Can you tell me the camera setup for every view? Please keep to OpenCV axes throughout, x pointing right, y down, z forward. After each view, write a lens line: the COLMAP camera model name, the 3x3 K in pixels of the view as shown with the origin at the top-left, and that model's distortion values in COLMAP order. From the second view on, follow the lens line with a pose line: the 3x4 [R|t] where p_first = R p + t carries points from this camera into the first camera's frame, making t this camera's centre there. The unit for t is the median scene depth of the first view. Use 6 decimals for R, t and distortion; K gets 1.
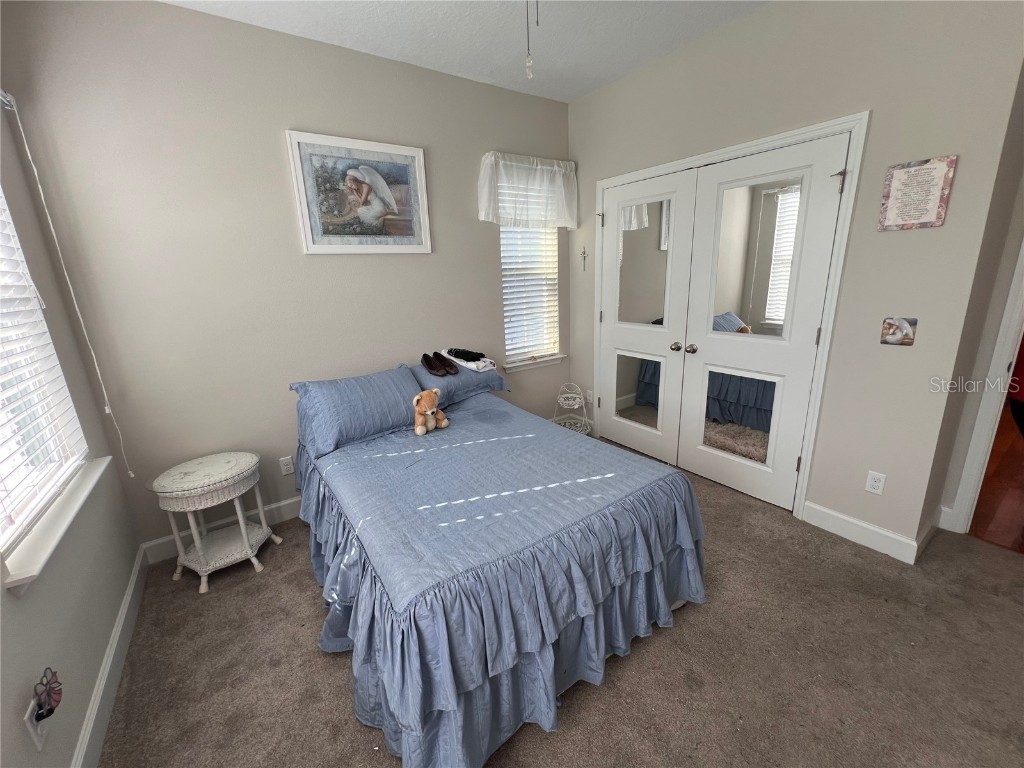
lens RADIAL K [[410.2, 0, 519.0], [0, 410.2, 381.5], [0, 0, 1]] dist [-0.001083, 0.000541]
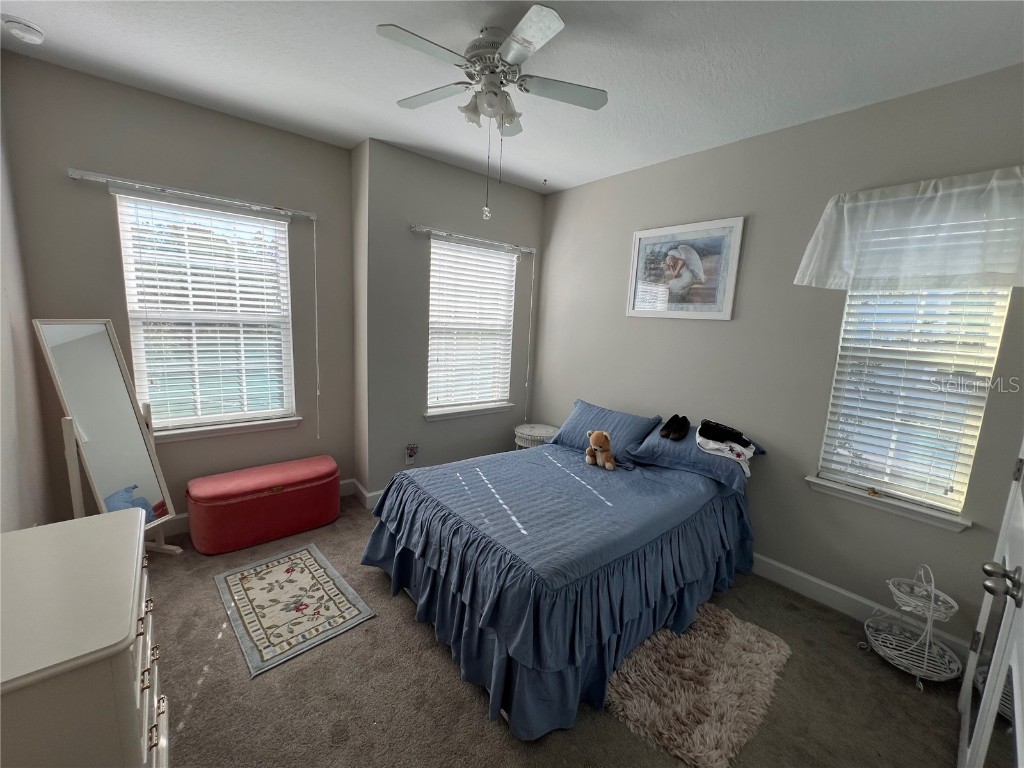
lens RADIAL K [[410.2, 0, 510.6], [0, 410.2, 381.5], [0, 0, 1]] dist [-0.001083, 0.000541]
pose [[0.088152, 0.185415, -0.978698, 0.755747], [-0.323095, 0.934725, 0.147983, -0.171405], [0.942252, 0.303167, 0.142305, 0.469467]]
